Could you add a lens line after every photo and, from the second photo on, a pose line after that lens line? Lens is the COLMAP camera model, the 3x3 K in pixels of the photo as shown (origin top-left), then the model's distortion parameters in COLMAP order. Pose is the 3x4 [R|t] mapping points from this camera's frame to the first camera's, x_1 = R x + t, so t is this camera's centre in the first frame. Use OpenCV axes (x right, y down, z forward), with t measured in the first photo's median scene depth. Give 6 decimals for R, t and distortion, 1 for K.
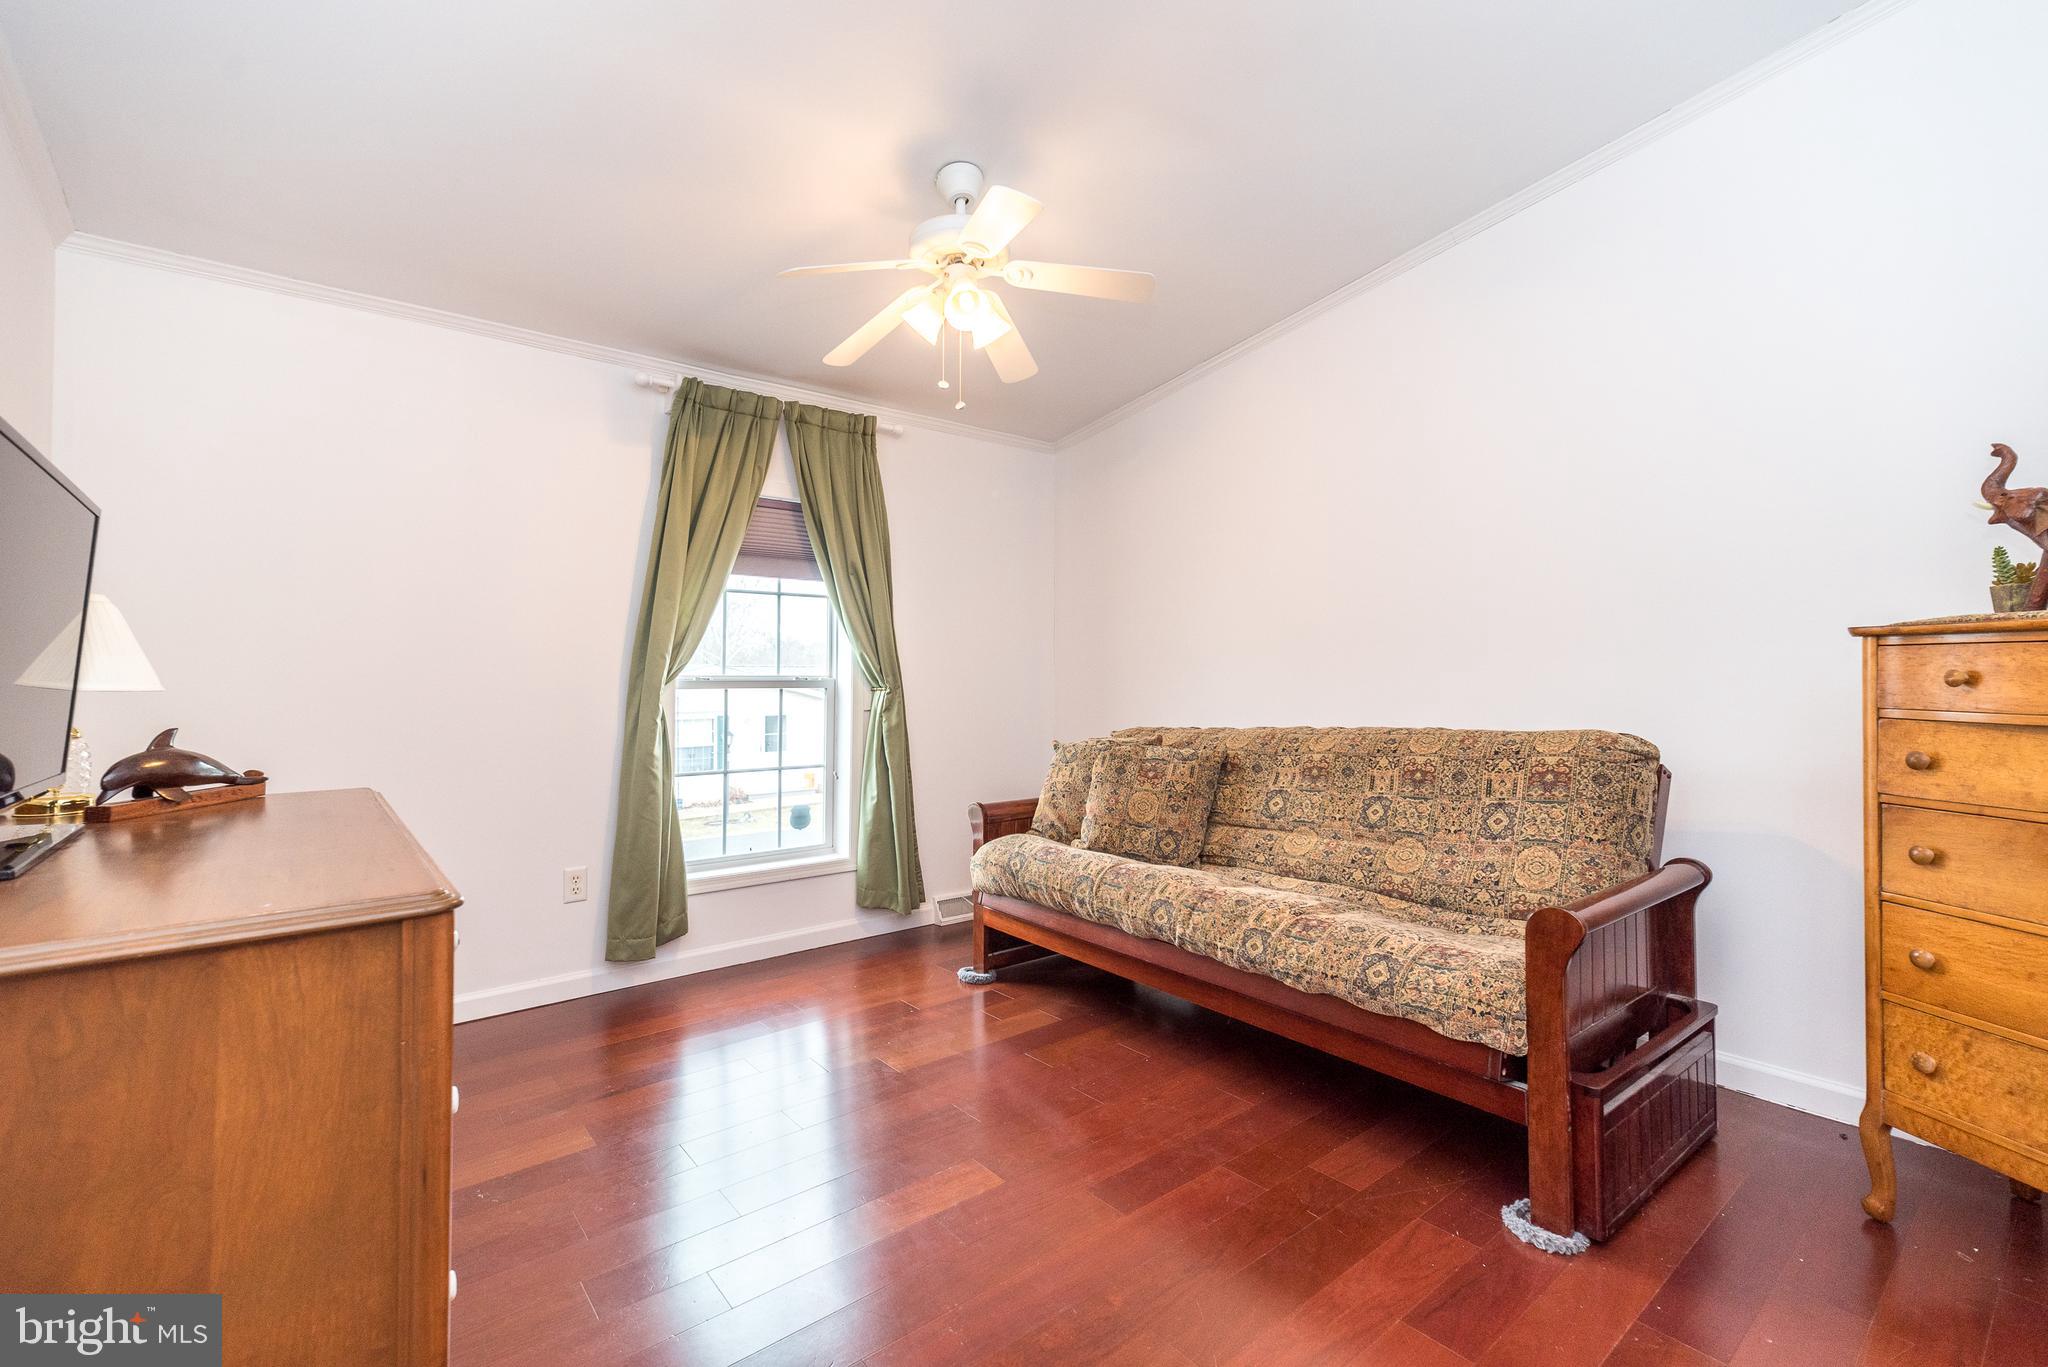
lens RADIAL K [[902.7, 0, 1024.6], [0, 902.7, 670.1], [0, 0, 1]] dist [0.008188, -0.000059]
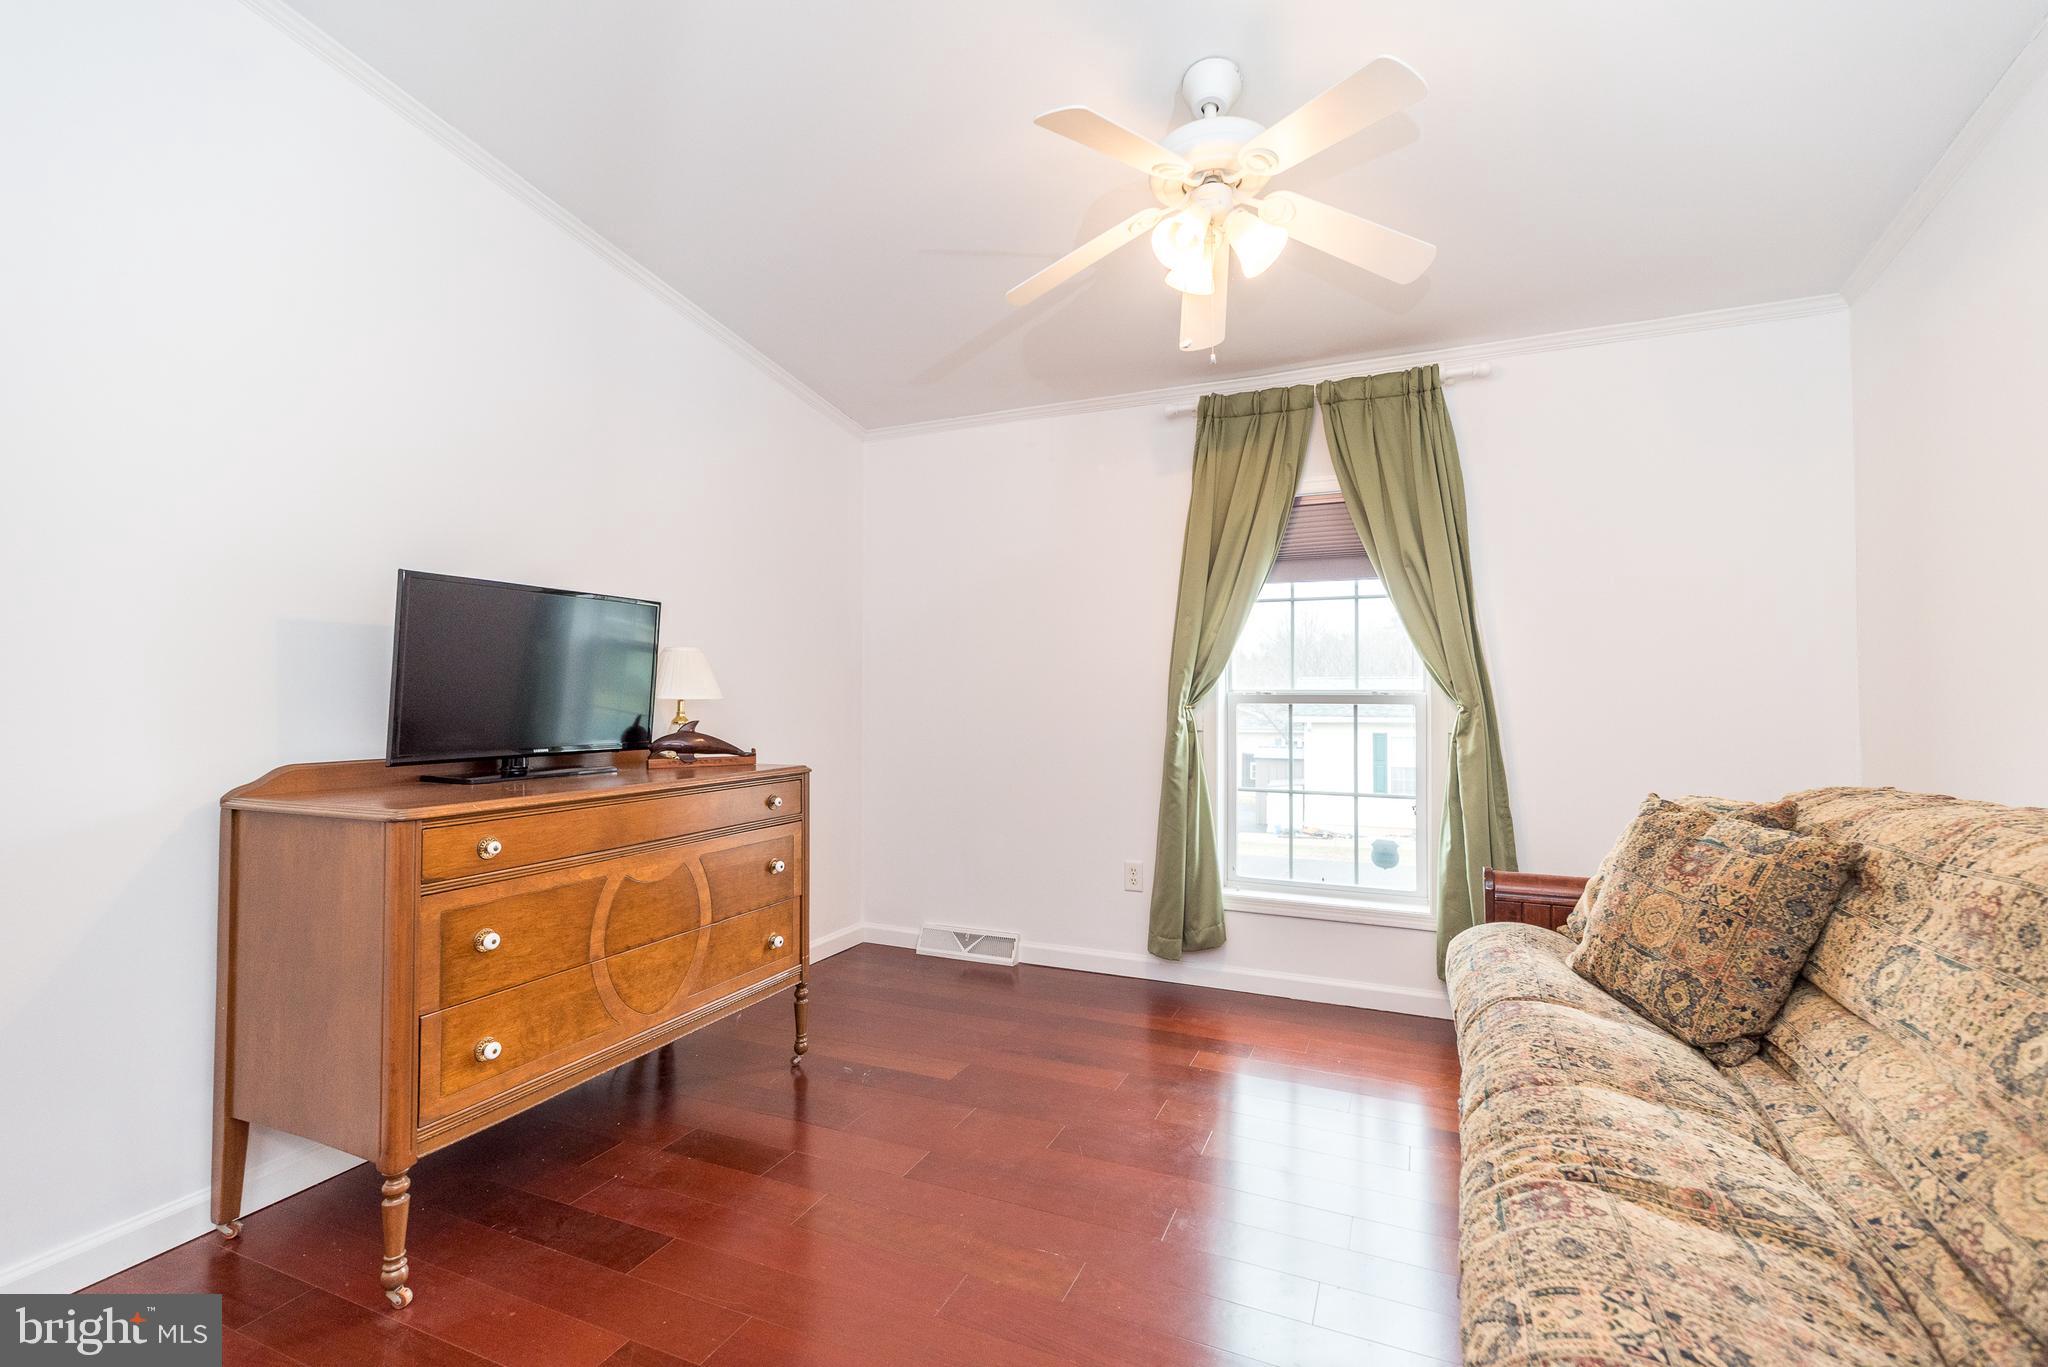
lens RADIAL K [[896.5, 0, 1022.1], [0, 896.5, 683.1], [0, 0, 1]] dist [0.007166, 0.000477]
pose [[0.457848, -0.007017, -0.889003, 0.416956], [0.006432, 0.999969, -0.004580, 0.001426], [0.889007, -0.003621, 0.457879, 0.353144]]
